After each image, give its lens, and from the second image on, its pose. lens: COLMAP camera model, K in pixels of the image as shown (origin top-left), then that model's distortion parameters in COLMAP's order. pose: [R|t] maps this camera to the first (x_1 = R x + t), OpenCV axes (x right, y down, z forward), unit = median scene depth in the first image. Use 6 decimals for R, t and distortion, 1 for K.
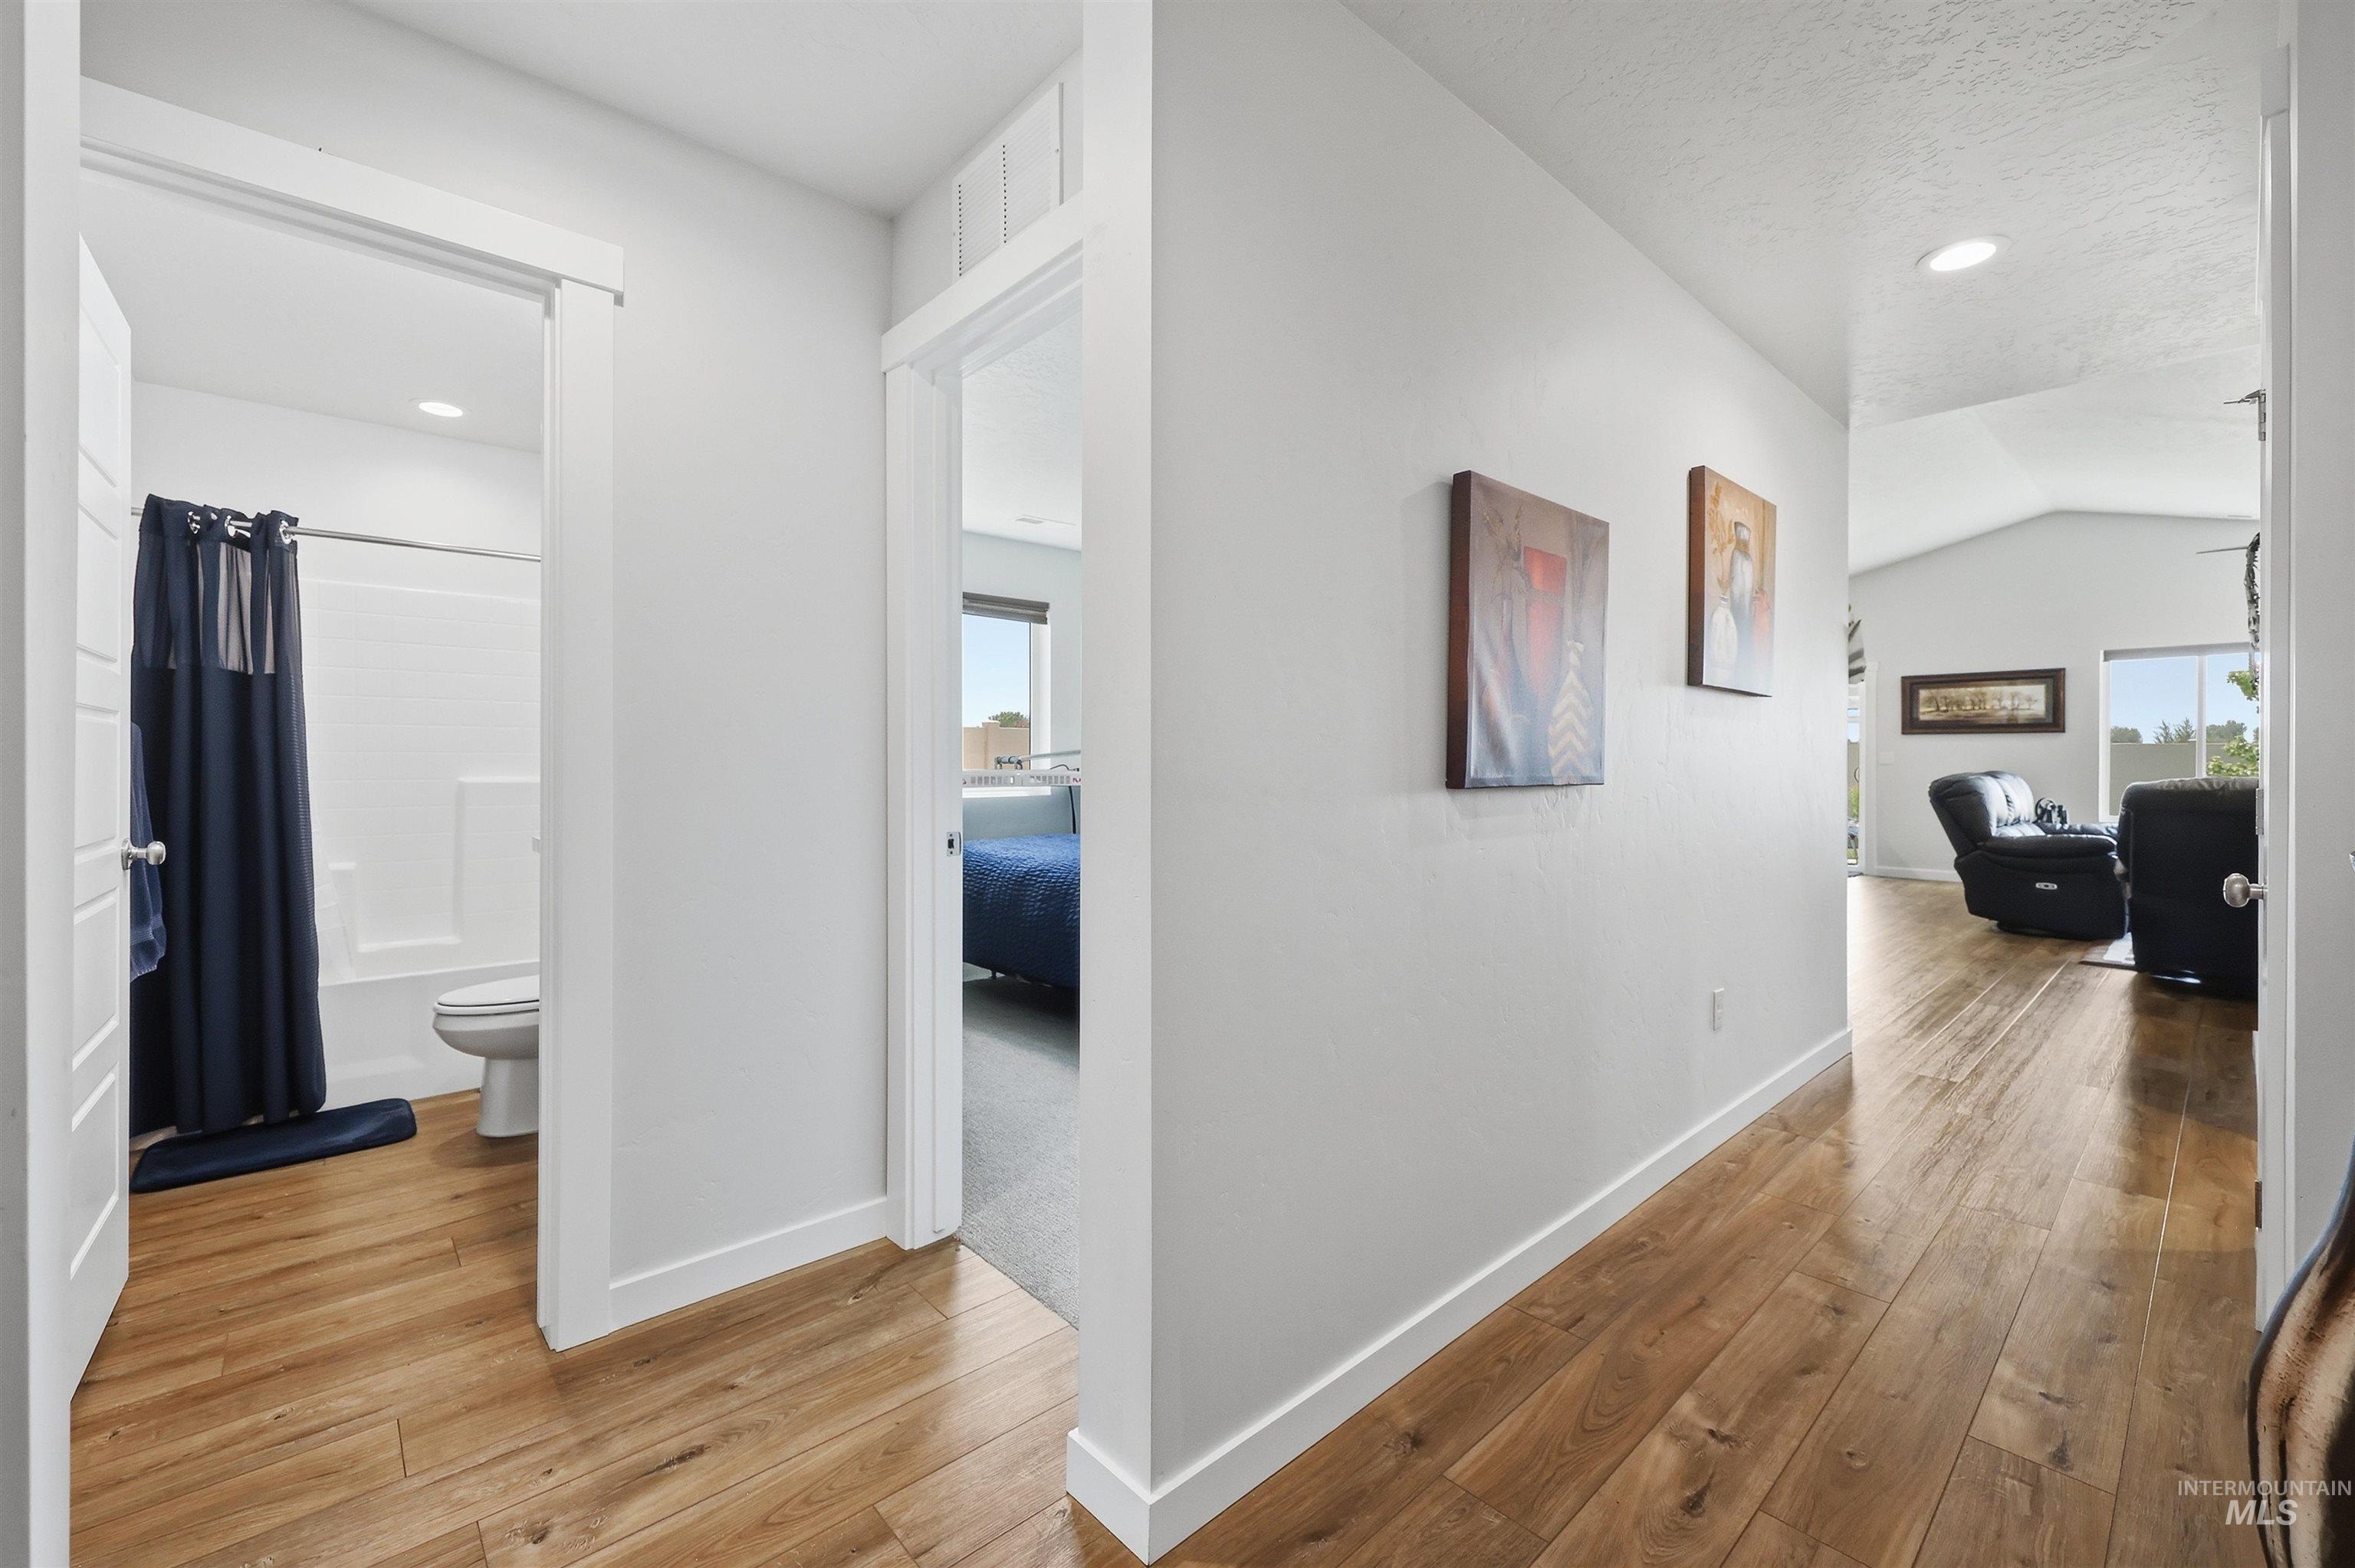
lens RADIAL K [[959.6, 0, 1181.9], [0, 959.6, 768.6], [0, 0, 1]] dist [-0.005579, 0.001382]
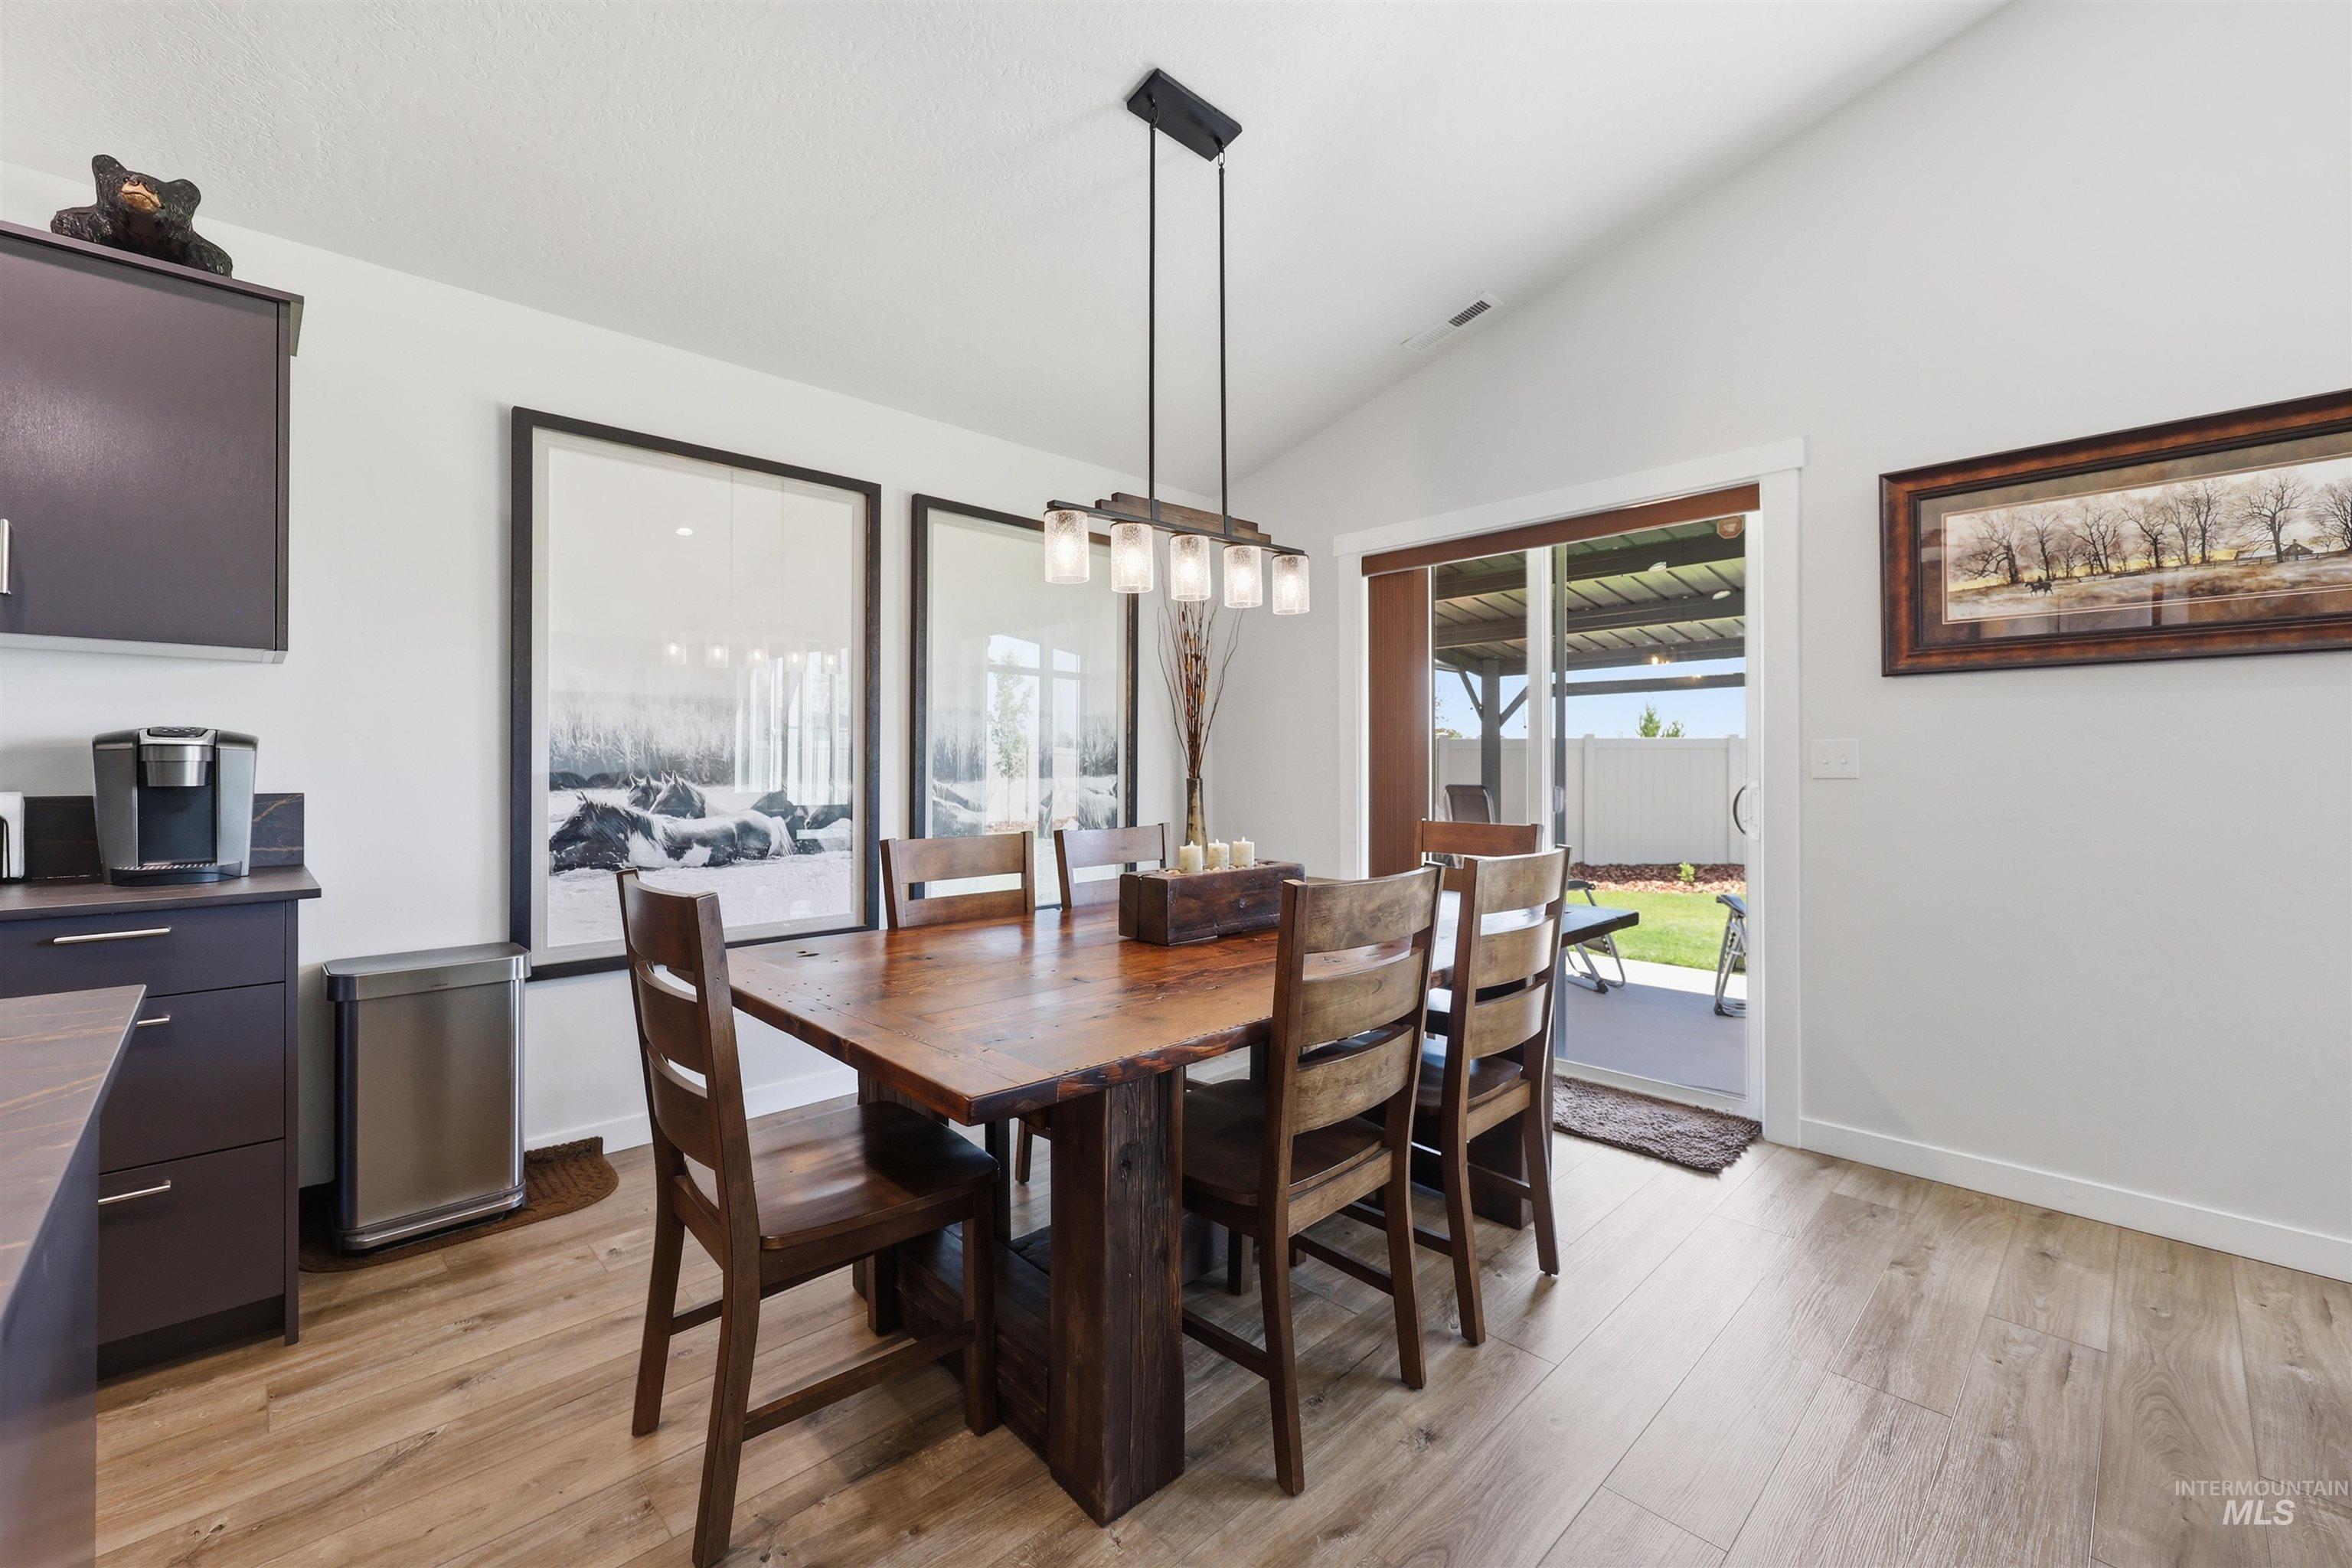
lens RADIAL K [[958.5, 0, 1151.2], [0, 958.5, 764.7], [0, 0, 1]] dist [-0.005579, 0.001382]
pose [[0.999667, -0.002053, 0.025738, 0.550115], [0.002317, 0.999945, -0.010243, -0.006167], [-0.025716, 0.010299, 0.999616, 0.754159]]
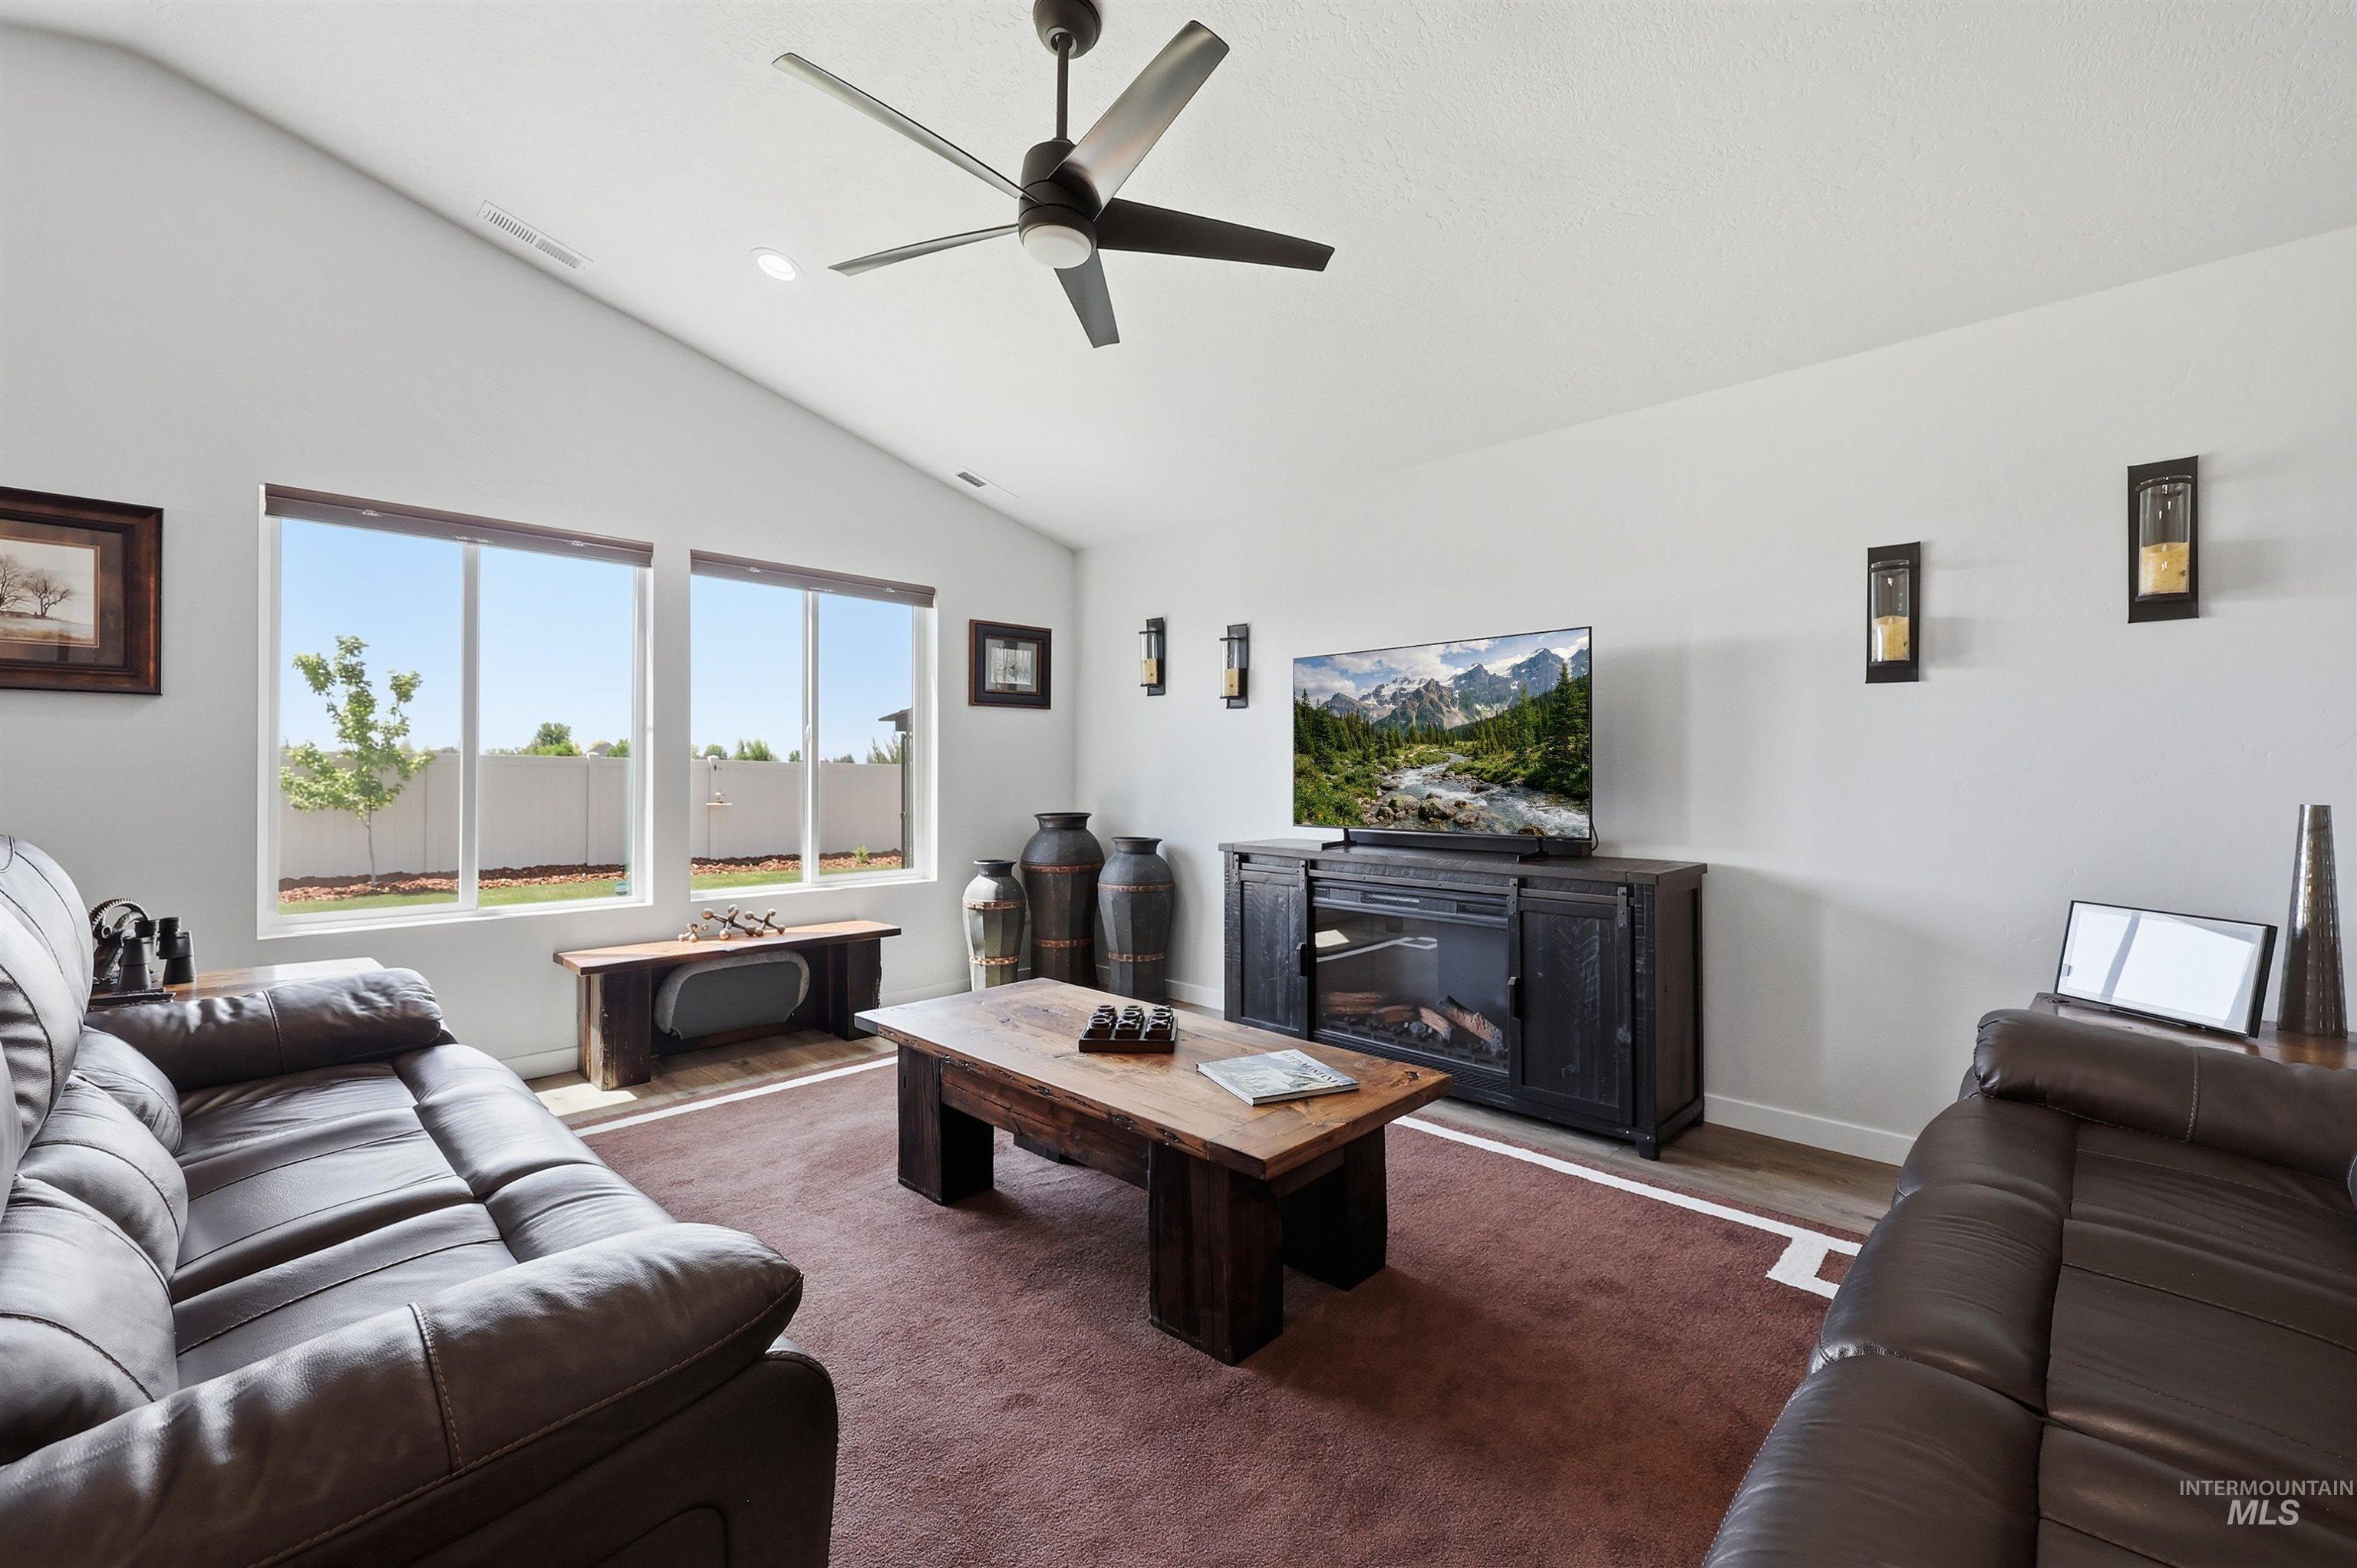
lens RADIAL K [[960.5, 0, 1173.8], [0, 960.5, 762.3], [0, 0, 1]] dist [-0.005579, 0.001382]
pose [[-0.055324, 0.006418, 0.998448, 0.532084], [0.006110, 0.999963, -0.006089, -0.008816], [-0.998450, 0.005764, -0.055361, 0.623638]]
